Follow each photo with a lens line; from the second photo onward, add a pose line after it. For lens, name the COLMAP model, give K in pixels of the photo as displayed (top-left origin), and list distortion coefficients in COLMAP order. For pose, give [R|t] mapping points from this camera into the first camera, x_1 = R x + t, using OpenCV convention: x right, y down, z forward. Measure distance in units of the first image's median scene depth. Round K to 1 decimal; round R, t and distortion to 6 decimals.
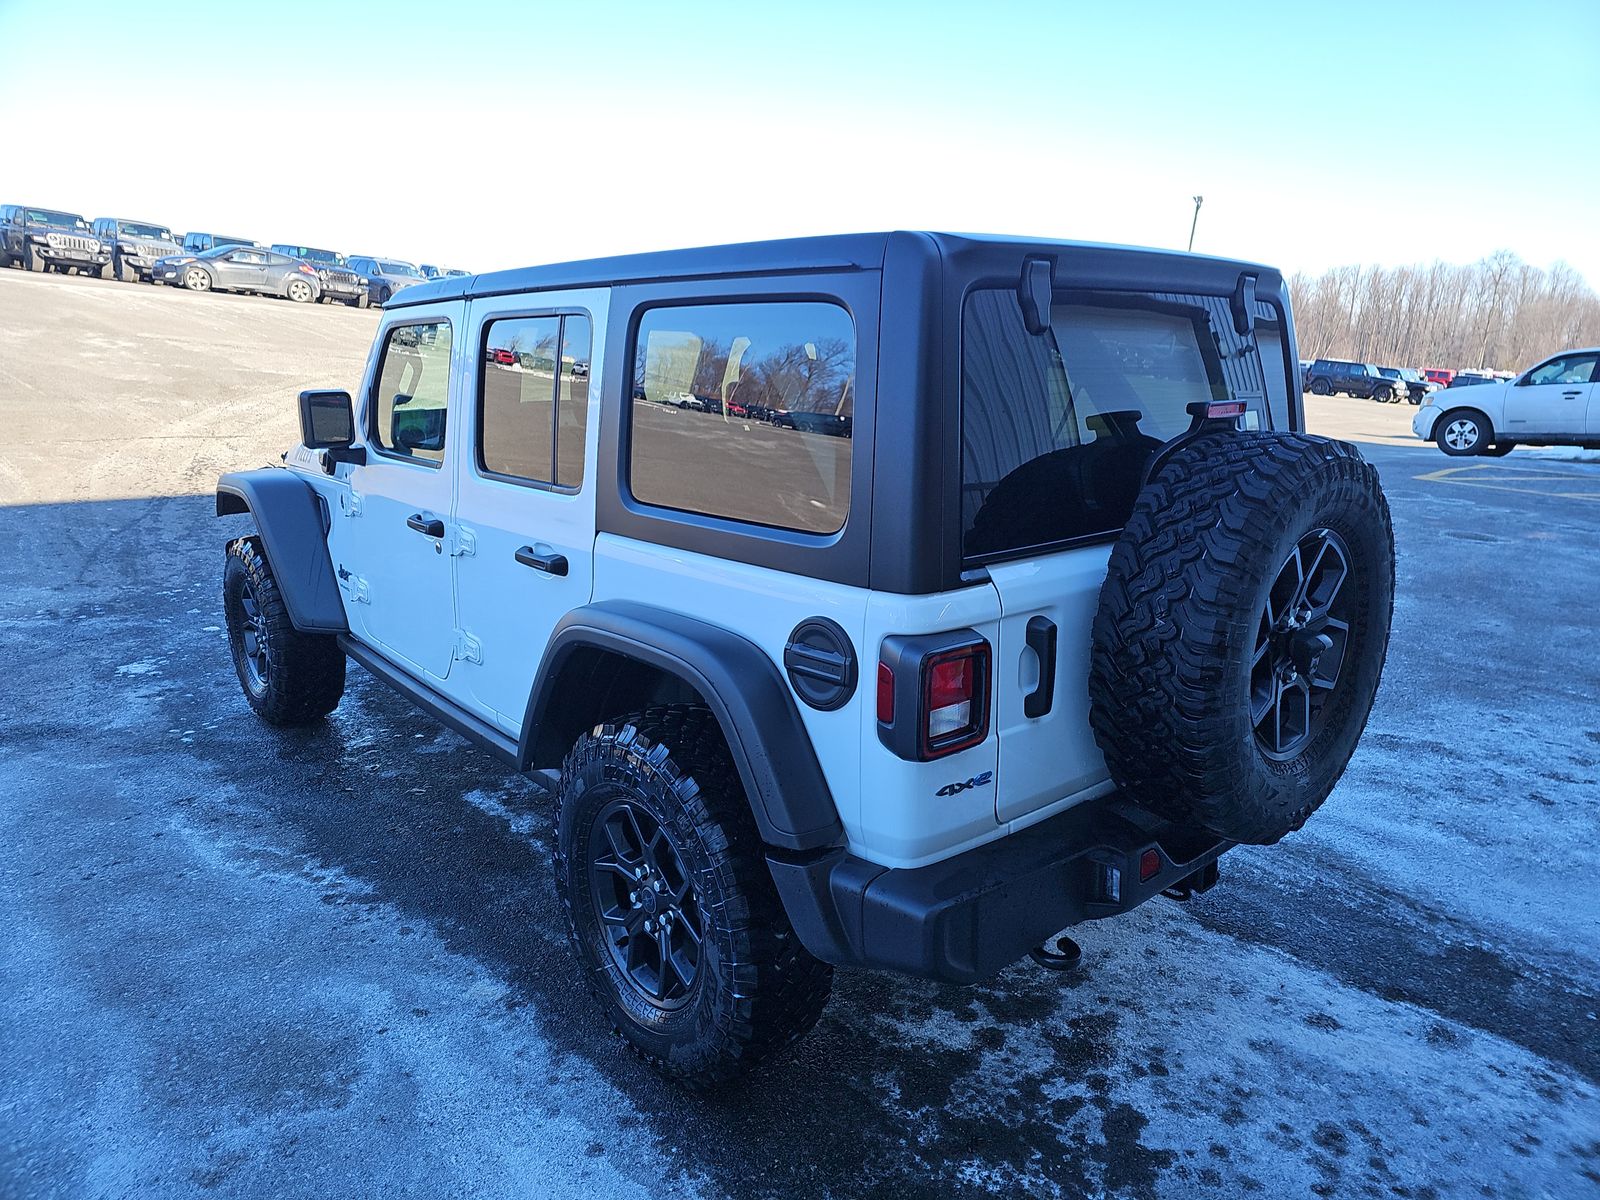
lens RADIAL K [[1039.6, 0, 835.8], [0, 1039.6, 555.9], [0, 0, 1]] dist [0.050105, -0.051125]
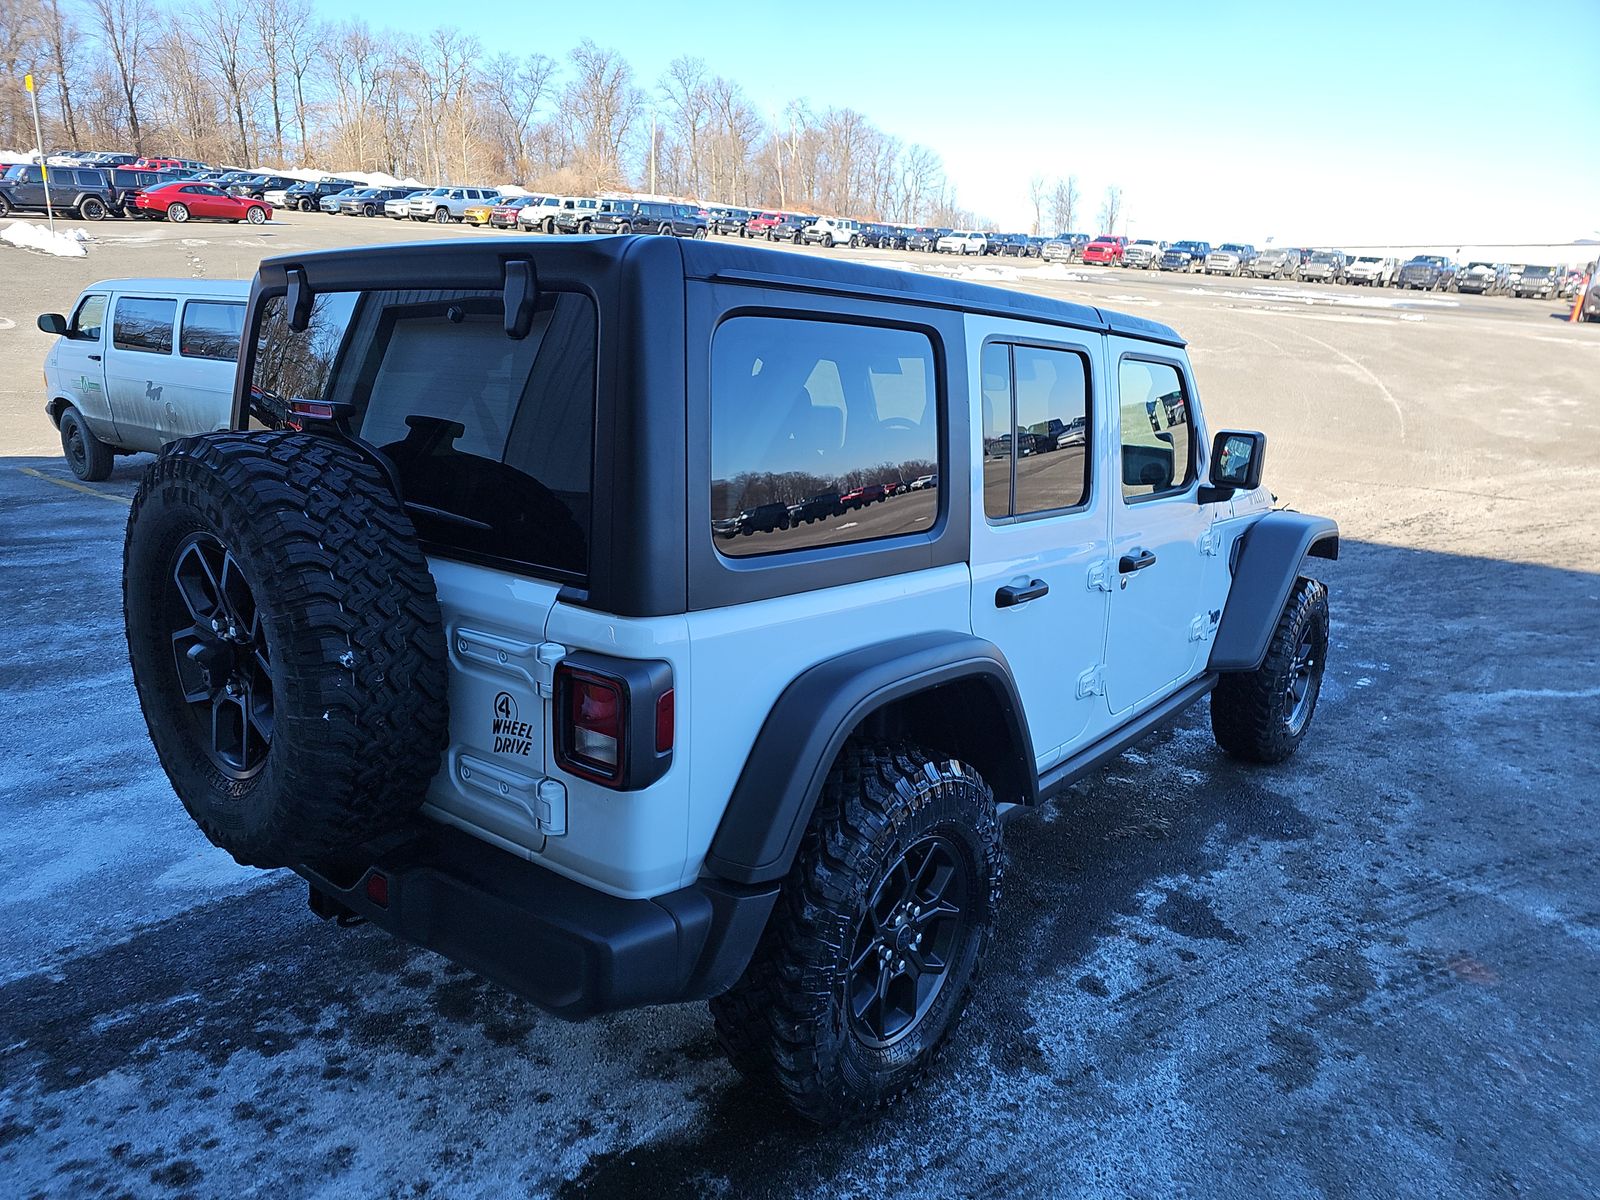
lens RADIAL K [[1056.4, 0, 800.0], [0, 1056.4, 600.0], [0, 0, 1]] dist [0.046596, -0.042739]
pose [[0.140586, 0.208266, -0.967916, 1.286009], [-0.226296, 0.958505, 0.173372, -0.221361], [0.963860, 0.194662, 0.181882, 1.183021]]
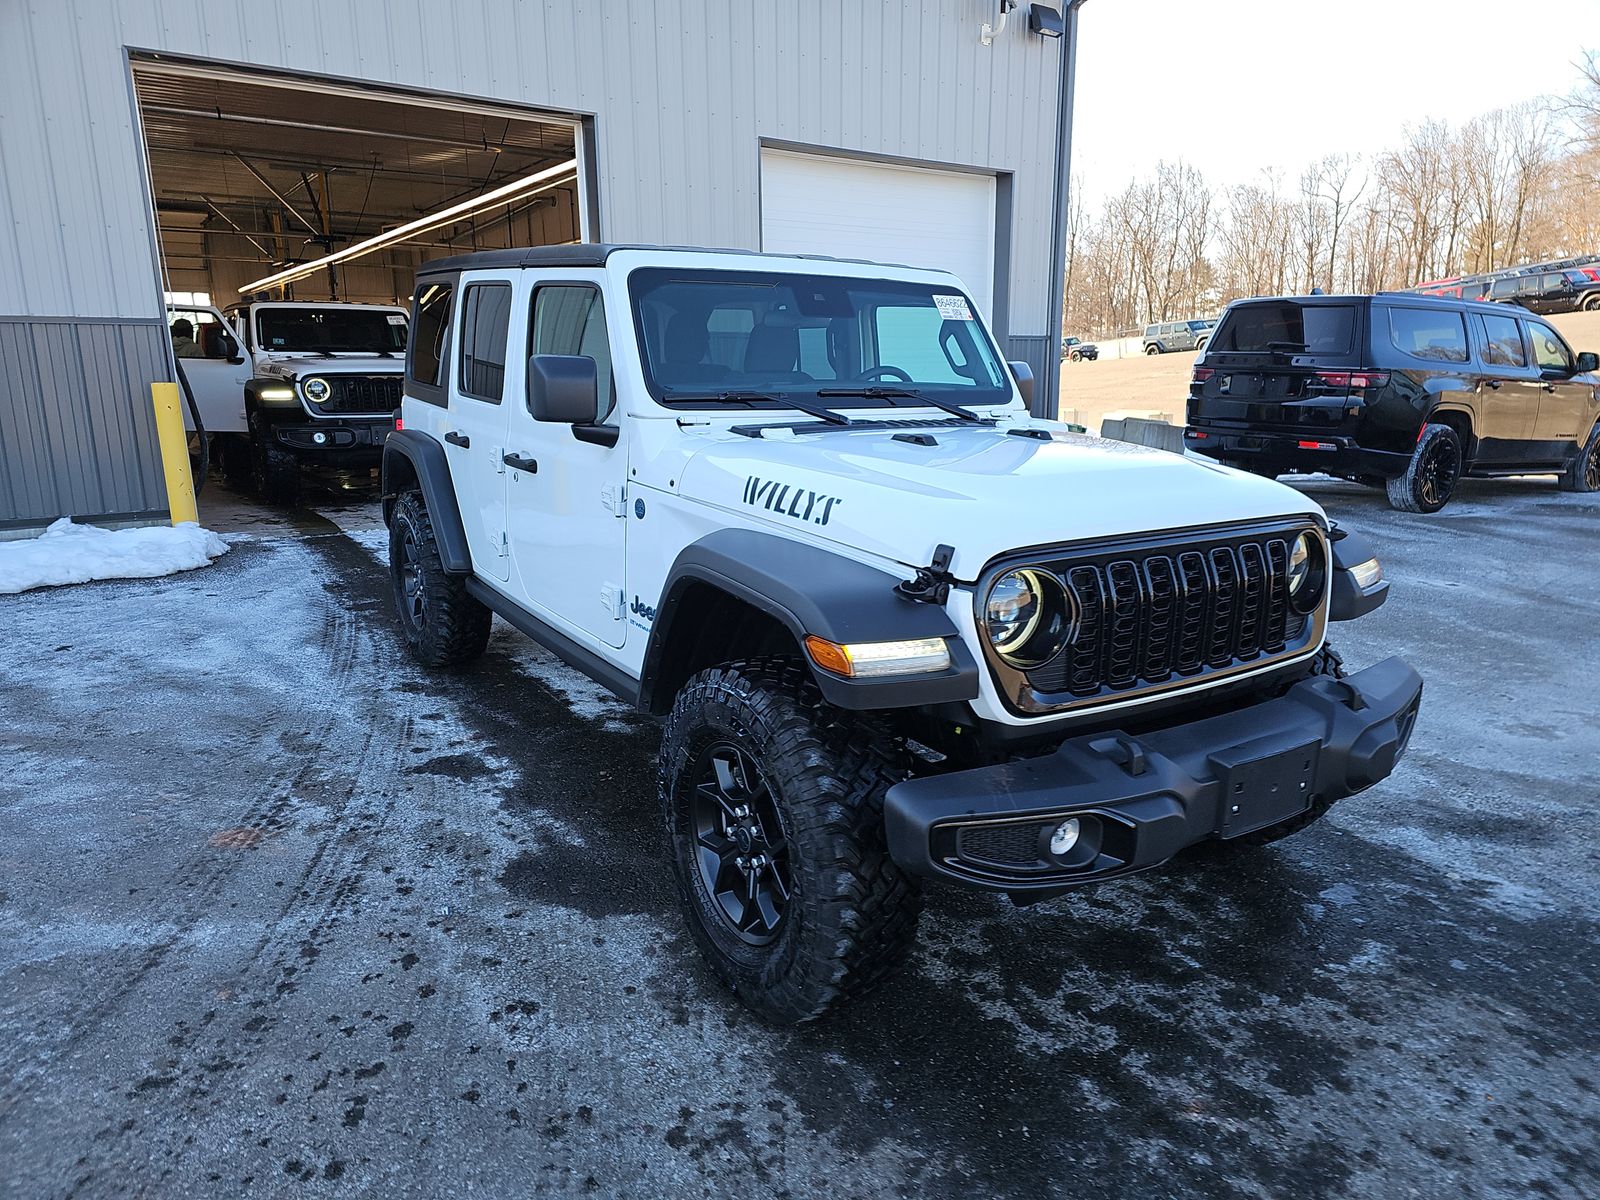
lens RADIAL K [[1067.1, 0, 821.0], [0, 1067.1, 596.7], [0, 0, 1]] dist [0.053719, -0.047379]
pose [[-0.986457, -0.074067, 0.146347, -0.704442], [-0.005960, 0.907836, 0.419283, -0.626607], [-0.163914, 0.412733, -0.895982, 3.308866]]
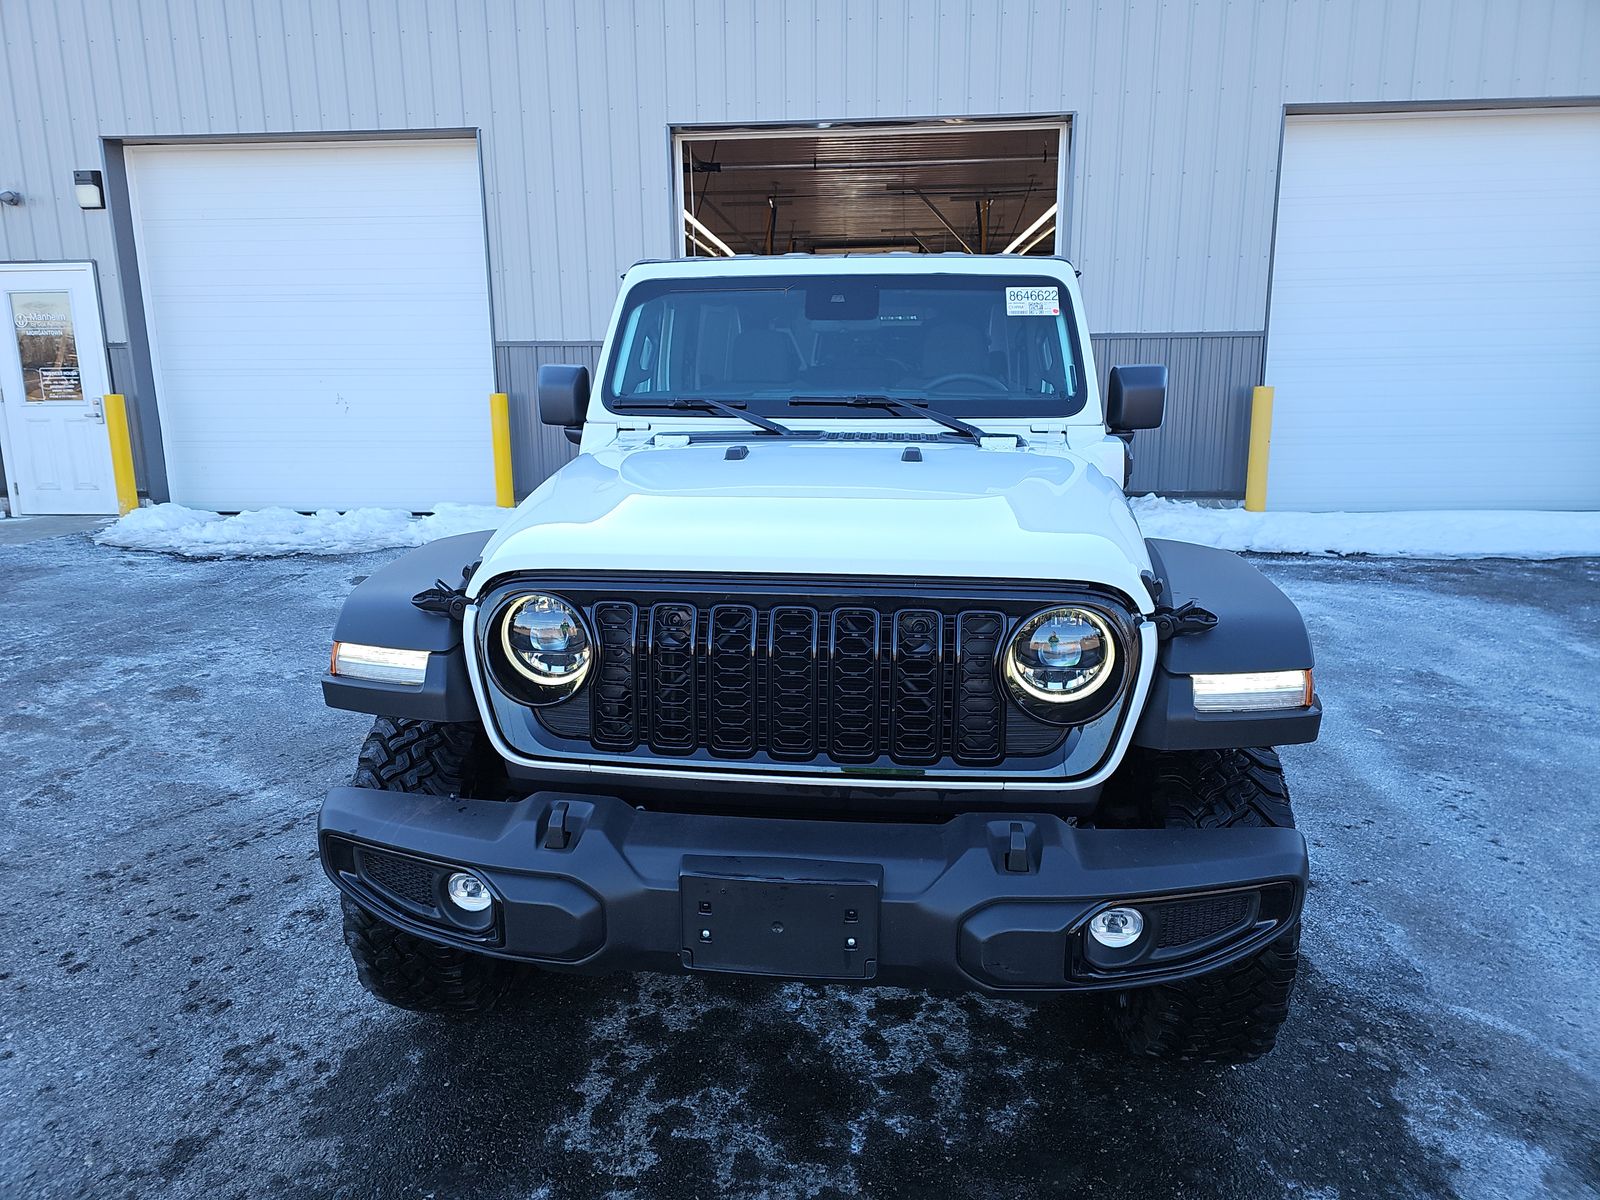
lens RADIAL K [[1066.1, 0, 774.3], [0, 1066.1, 575.0], [0, 0, 1]] dist [0.069221, -0.065225]
pose [[-0.652115, -0.175399, 0.737551, -1.501831], [0.141782, 0.927487, 0.345927, -0.536340], [-0.744744, 0.330156, -0.579960, 2.768565]]
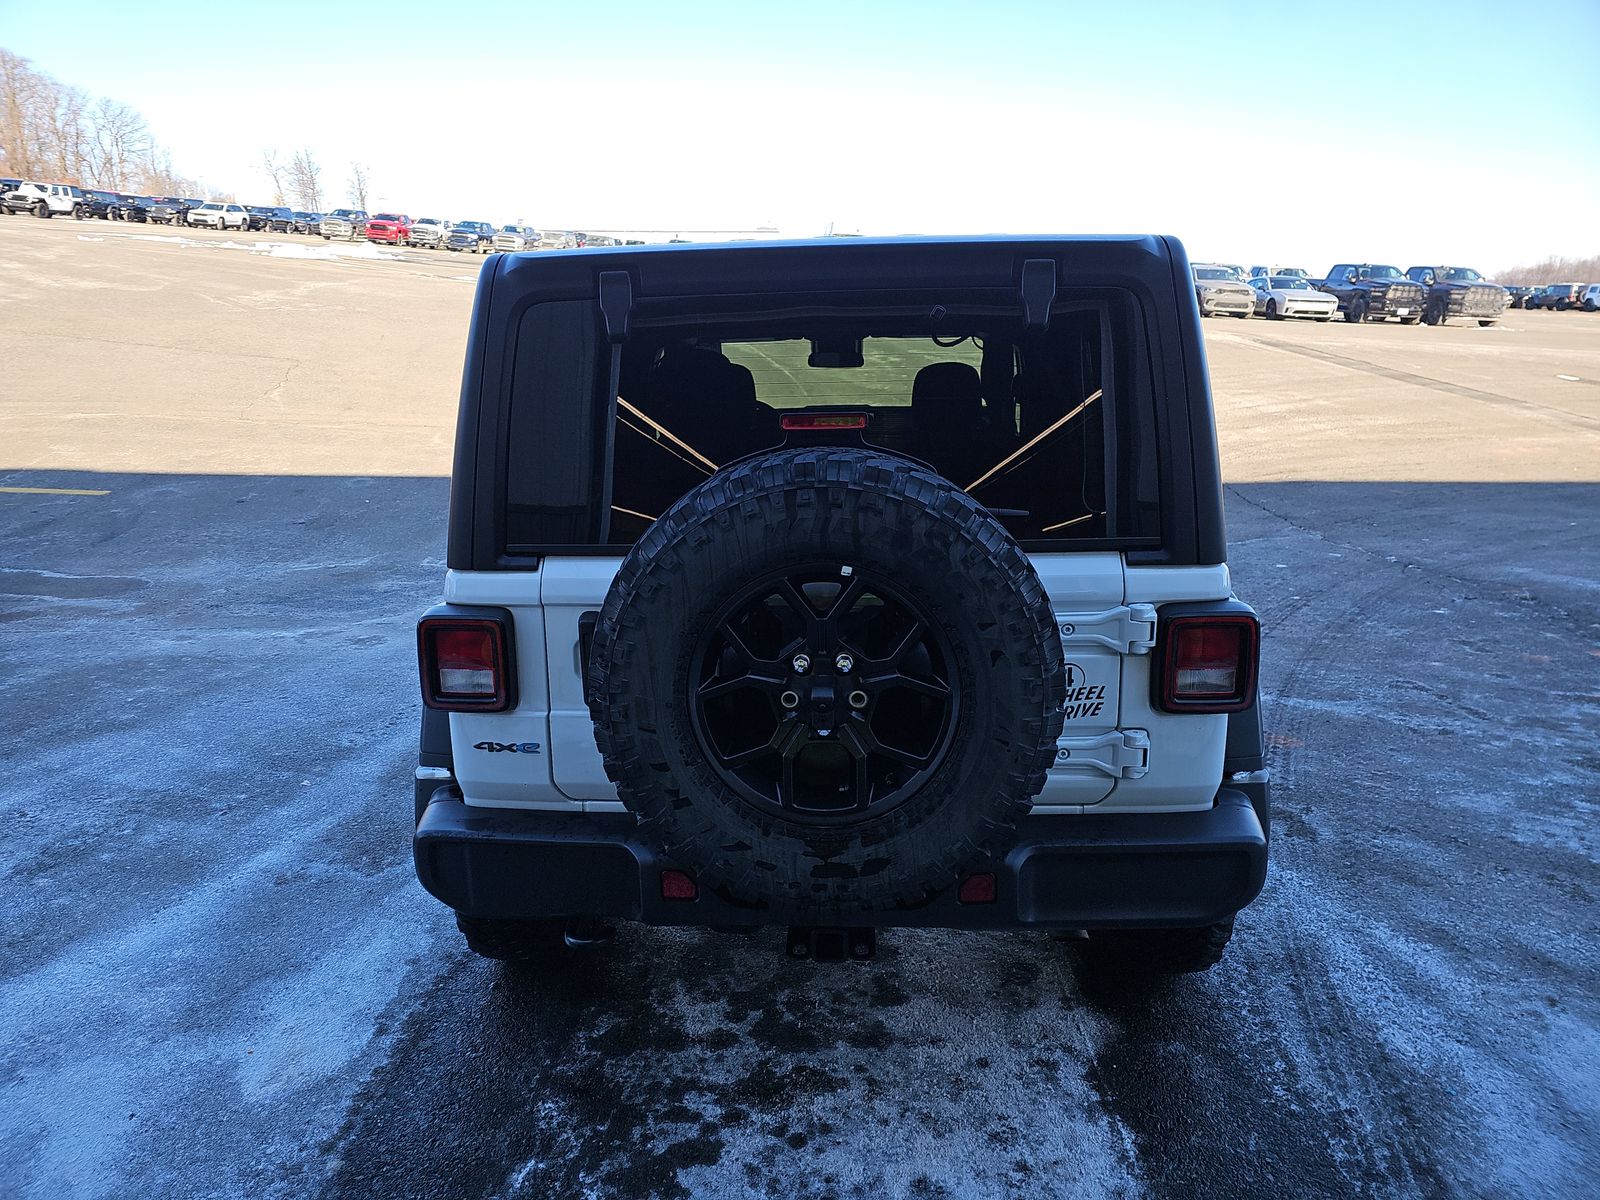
lens RADIAL K [[1058.3, 0, 791.3], [0, 1058.3, 581.4], [0, 0, 1]] dist [0.055014, -0.046151]
pose [[0.698732, 0.128267, -0.703791, 0.917844], [-0.114310, 0.991173, 0.067155, -0.056320], [0.706192, 0.033527, 0.707226, 0.329903]]
